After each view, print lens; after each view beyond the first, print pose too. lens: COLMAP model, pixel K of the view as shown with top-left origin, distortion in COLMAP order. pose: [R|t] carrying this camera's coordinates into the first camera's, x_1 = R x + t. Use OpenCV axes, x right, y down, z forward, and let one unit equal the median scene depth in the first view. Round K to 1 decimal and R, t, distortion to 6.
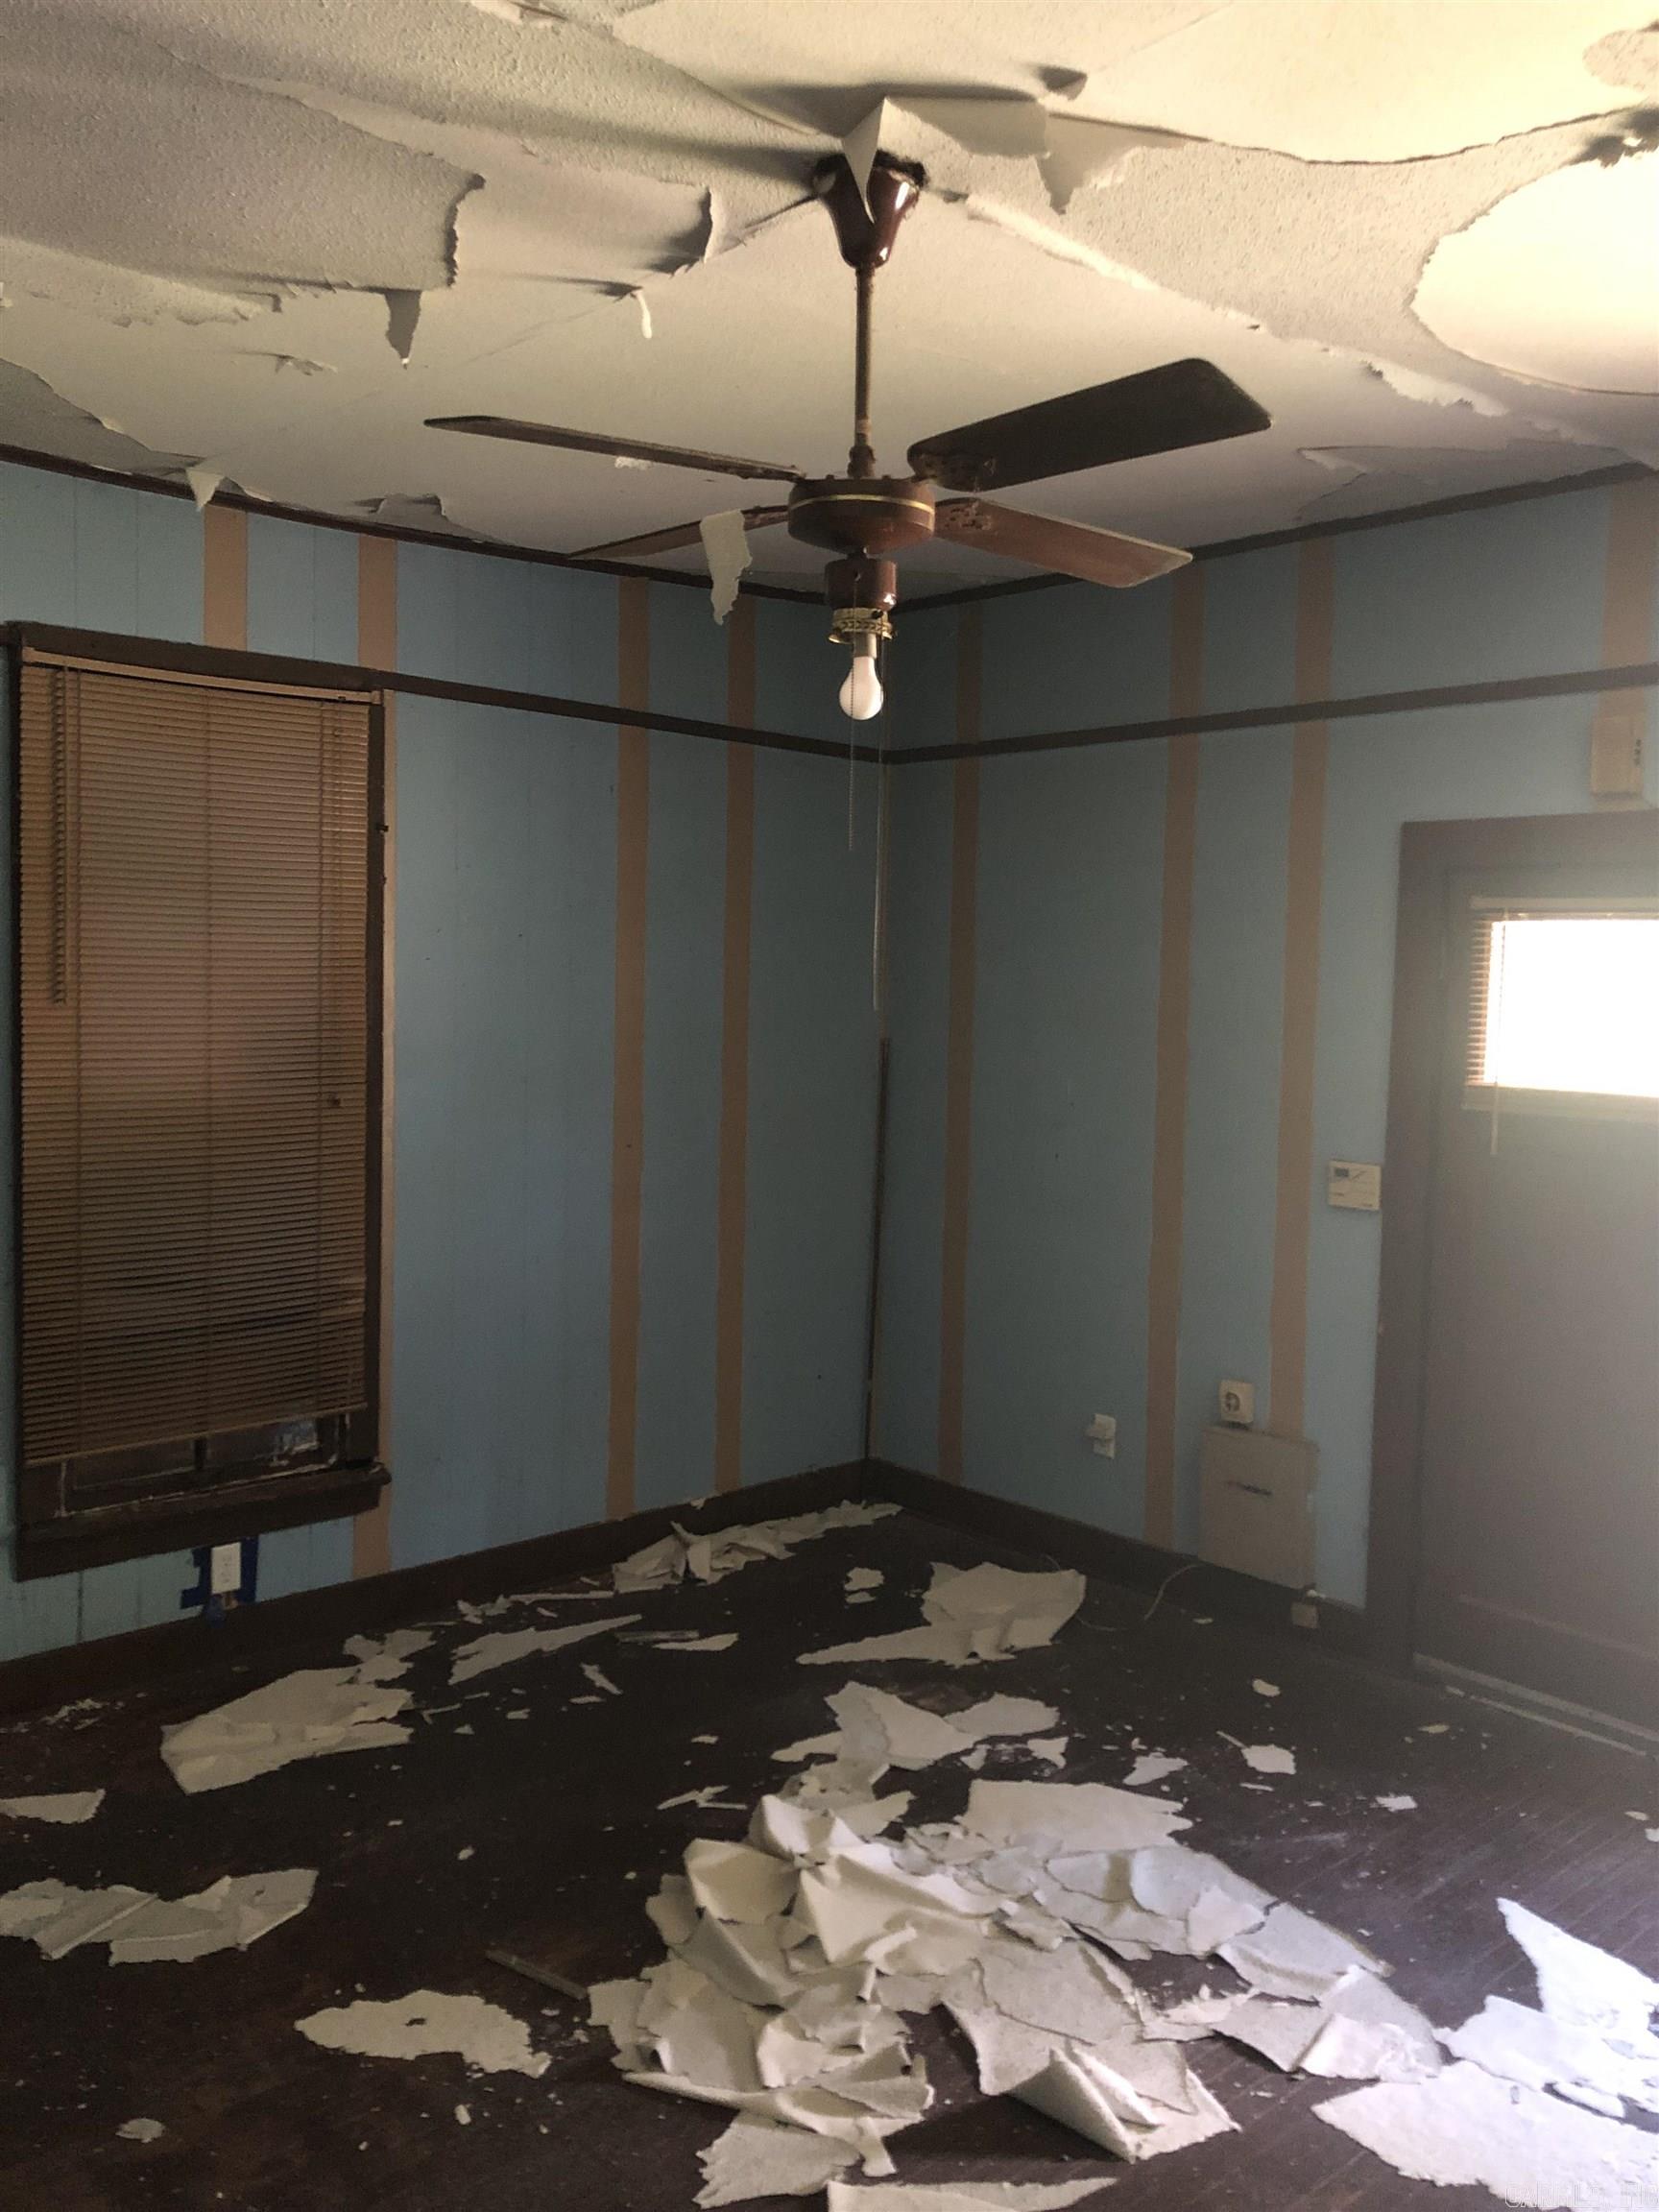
lens RADIAL K [[1750.1, 0, 829.5], [0, 1750.1, 1106.0], [0, 0, 1]] dist [-0.038707, 0.089227]
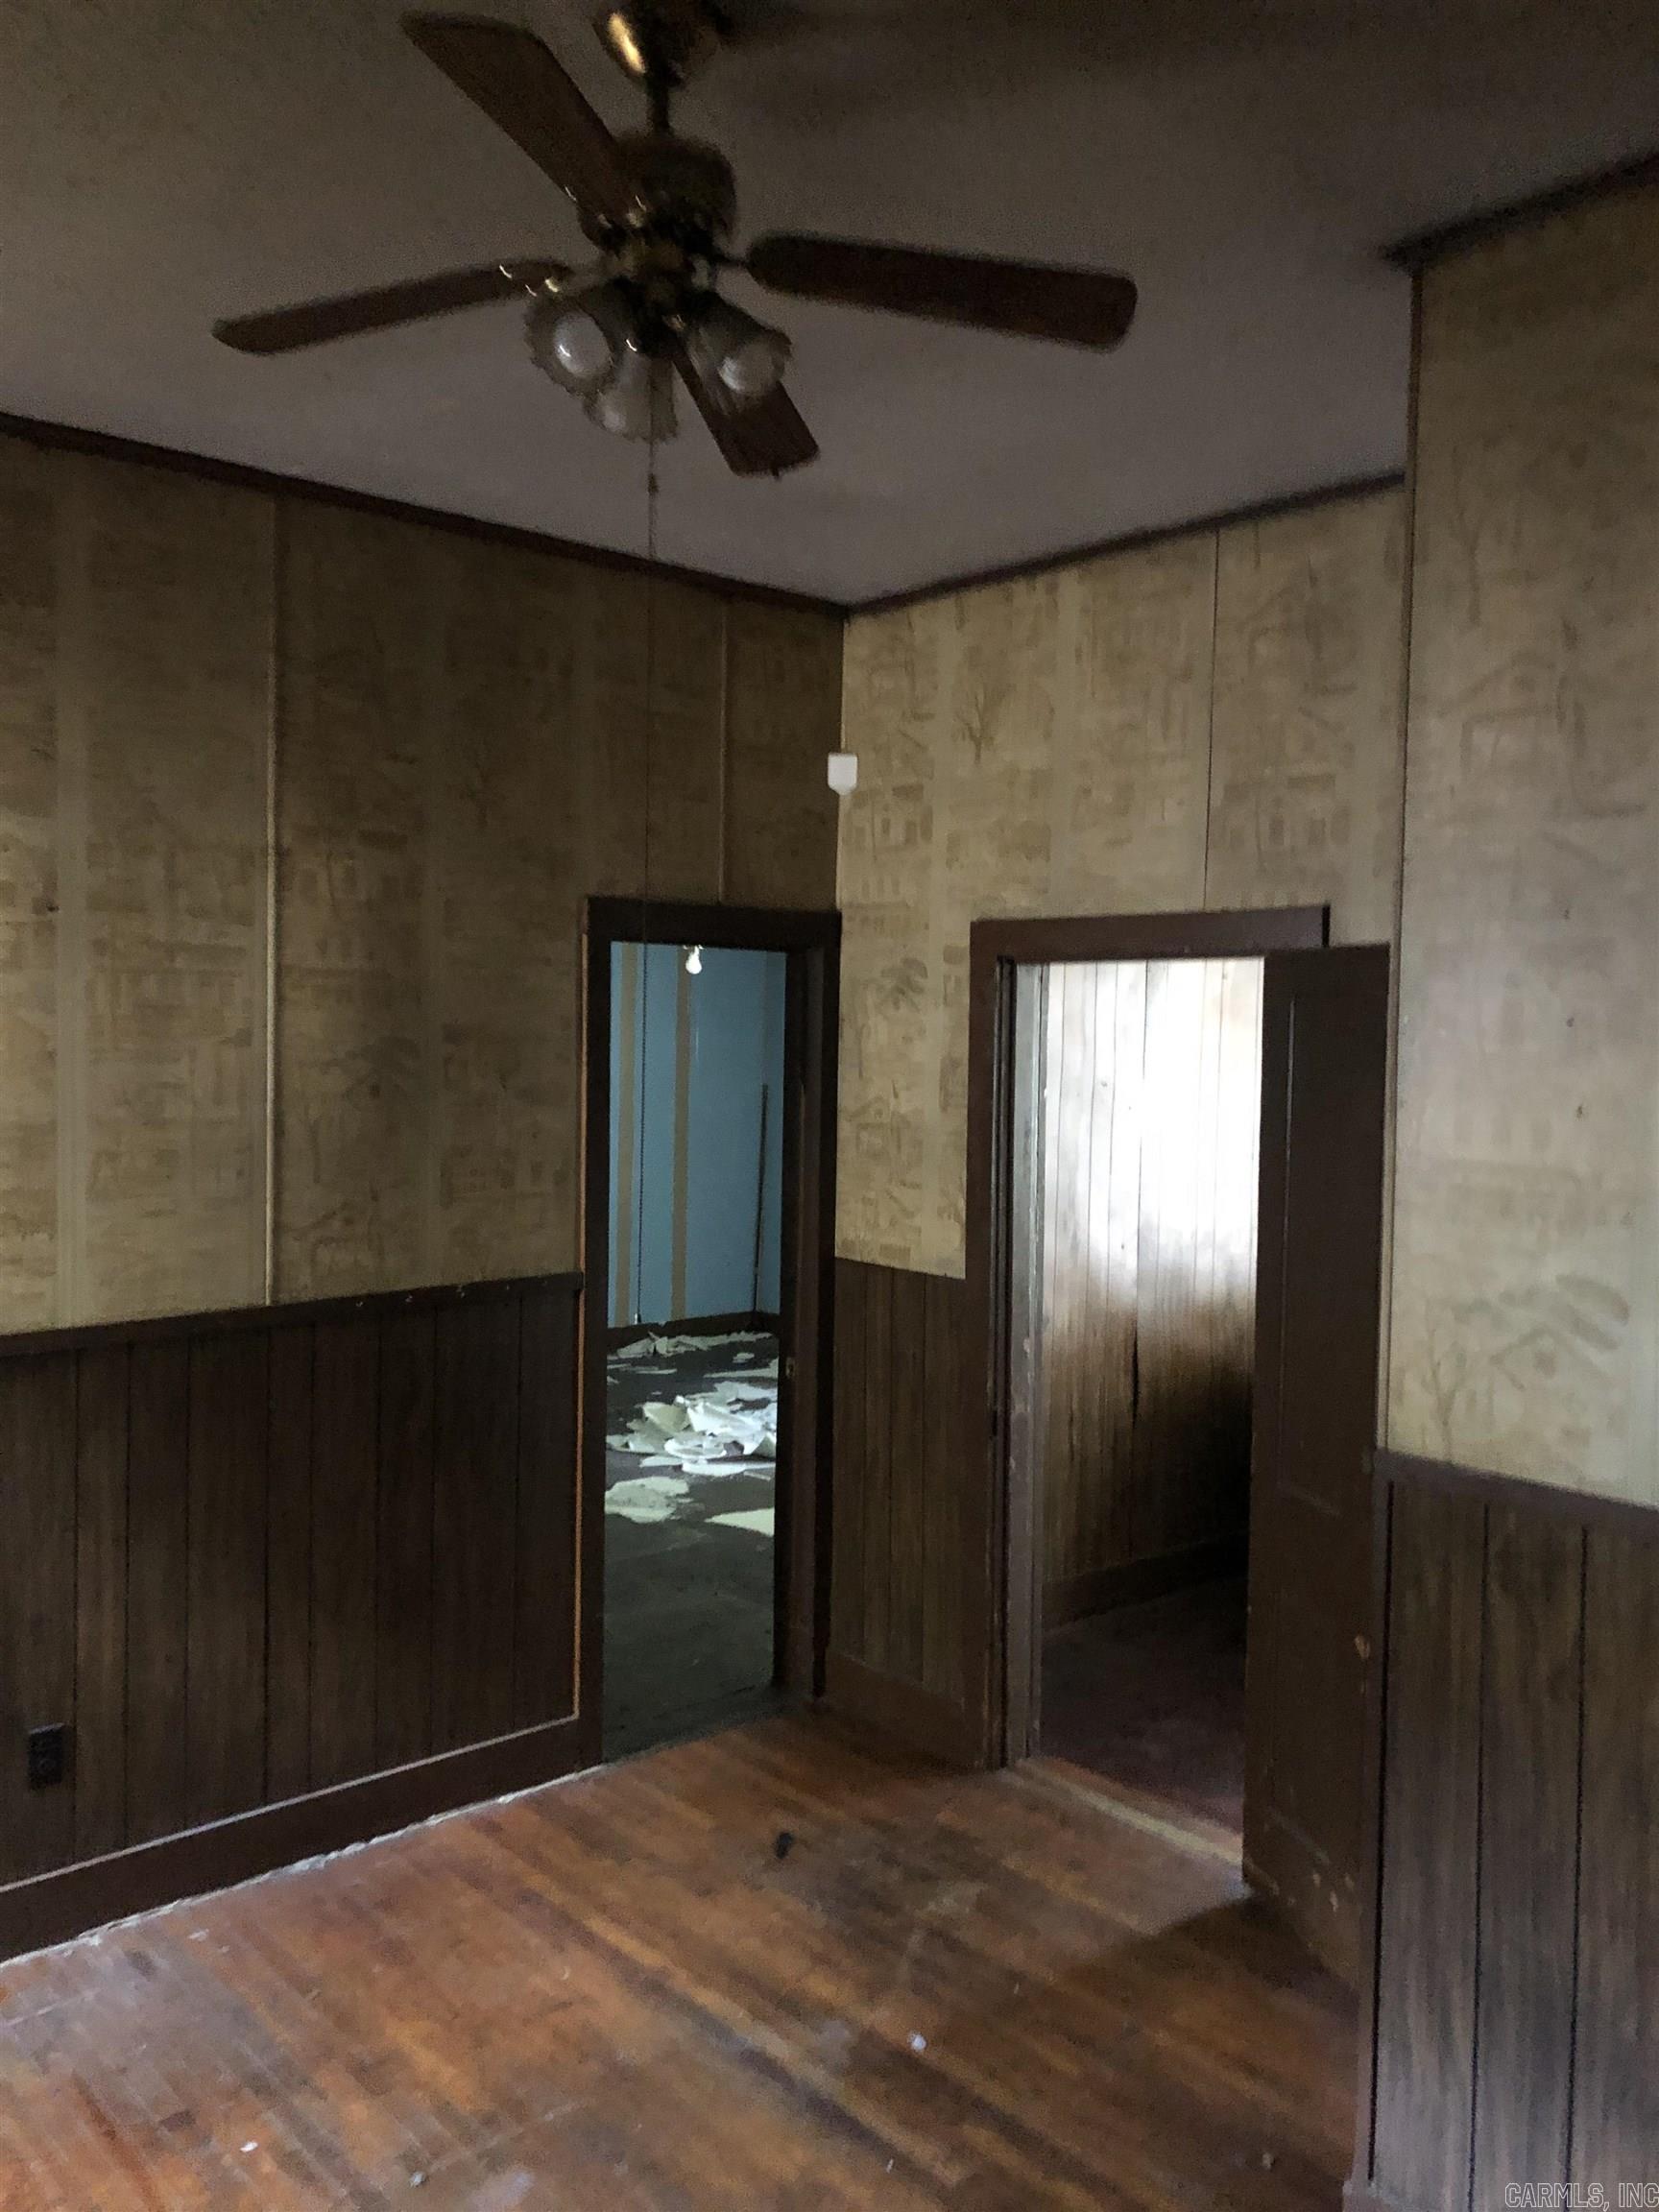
lens RADIAL K [[1750.1, 0, 829.5], [0, 1750.1, 1106.0], [0, 0, 1]] dist [-0.038707, 0.089227]
pose [[0.999907, 0.001881, -0.013514, 0.140588], [-0.002423, 0.999190, -0.040170, 0.066041], [0.013427, 0.040199, 0.999101, -0.976183]]
